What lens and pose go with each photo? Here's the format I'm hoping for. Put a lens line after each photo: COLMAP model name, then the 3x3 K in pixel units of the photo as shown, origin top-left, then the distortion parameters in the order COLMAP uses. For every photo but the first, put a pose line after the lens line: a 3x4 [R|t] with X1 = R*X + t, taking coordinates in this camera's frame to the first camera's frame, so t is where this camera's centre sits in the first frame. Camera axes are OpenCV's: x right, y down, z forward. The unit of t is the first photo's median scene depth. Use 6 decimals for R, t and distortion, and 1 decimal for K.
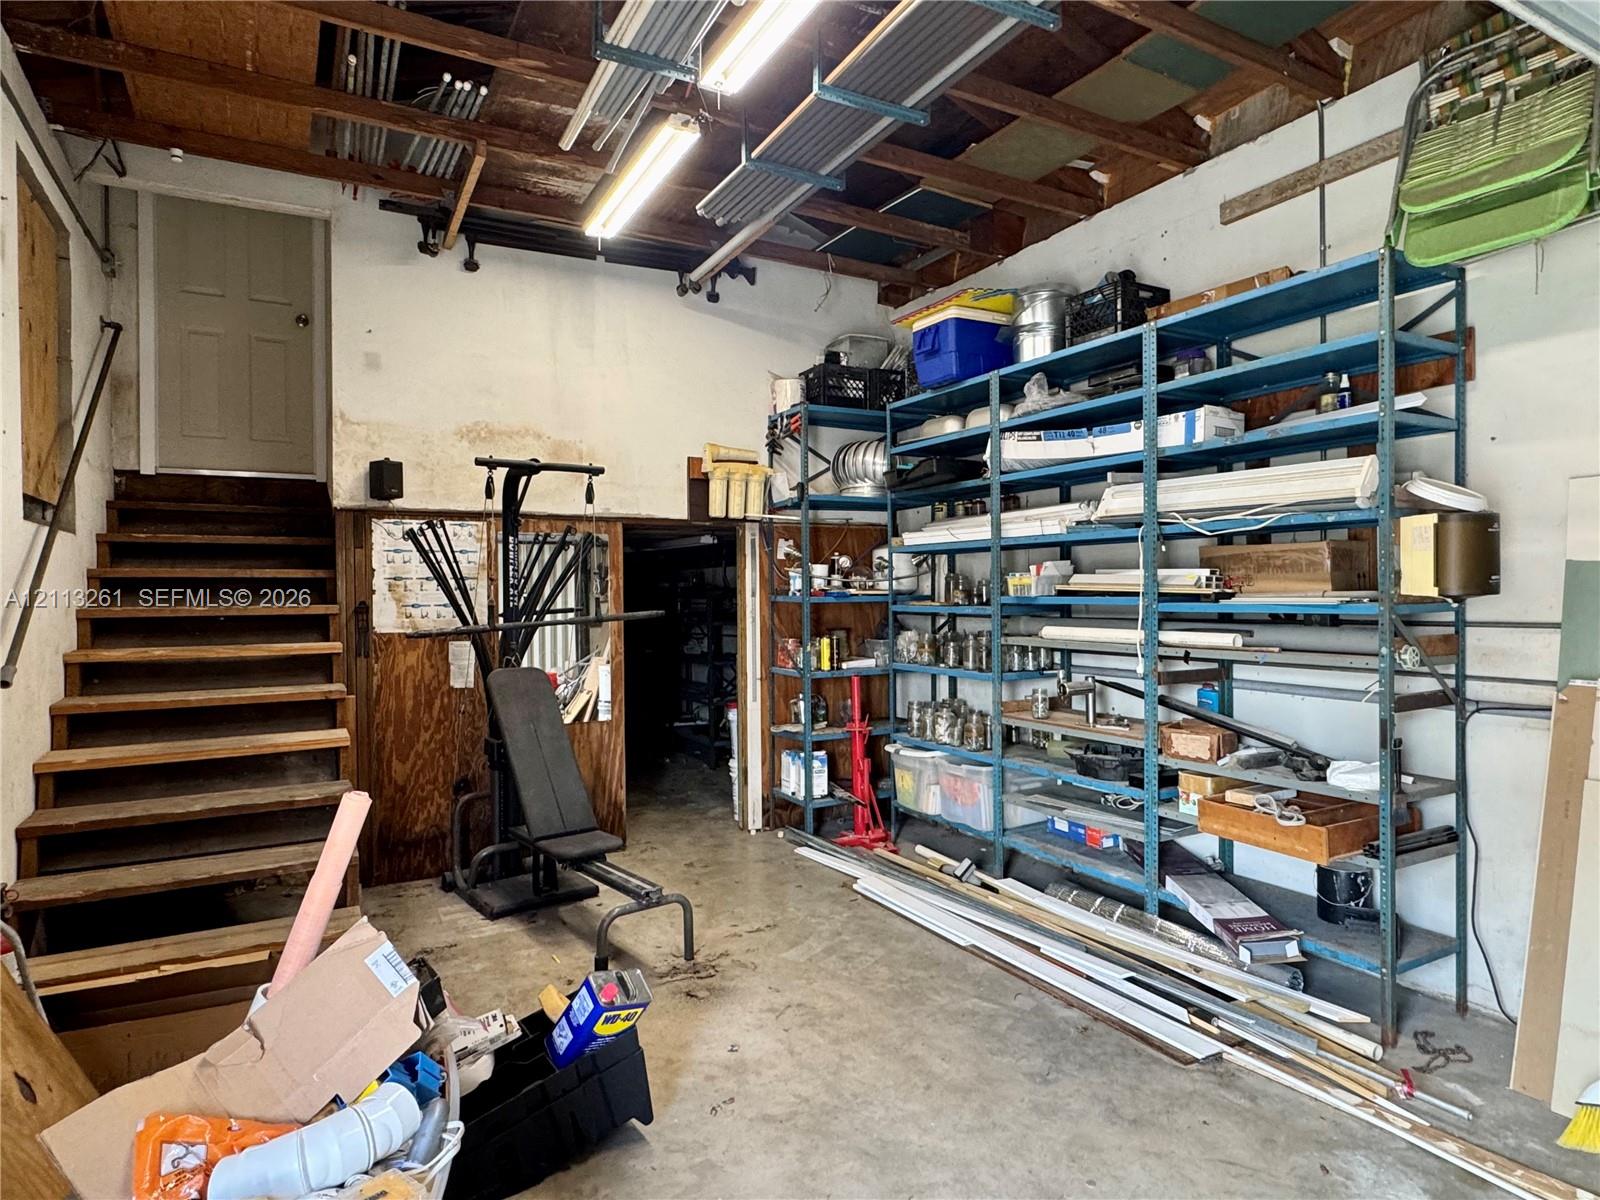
lens RADIAL K [[917.3, 0, 800.0], [0, 917.3, 600.0], [0, 0, 1]] dist [-0.005373, 0.000854]
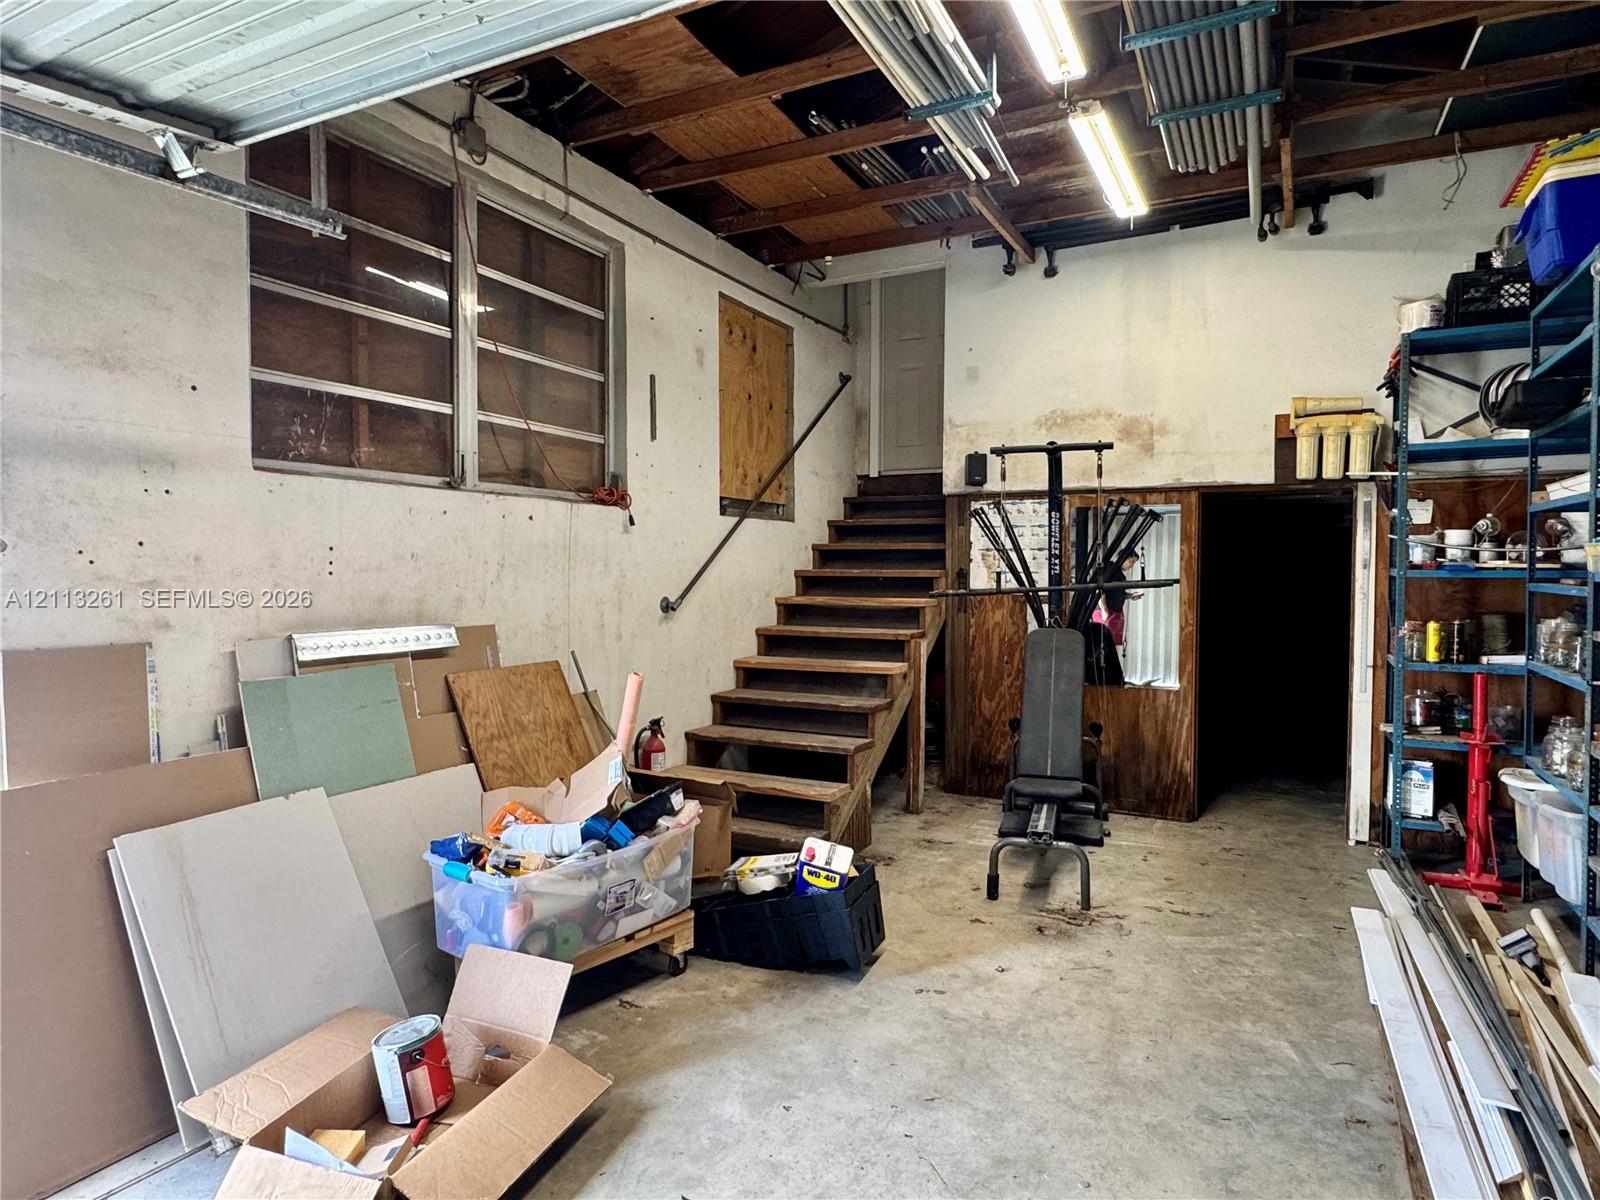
lens RADIAL K [[917.3, 0, 800.0], [0, 917.3, 600.0], [0, 0, 1]] dist [-0.005373, 0.000854]
pose [[0.561001, 0.041350, -0.826782, 0.428005], [-0.015616, 0.999103, 0.039372, -0.000389], [0.827668, -0.009176, 0.561143, 0.107150]]
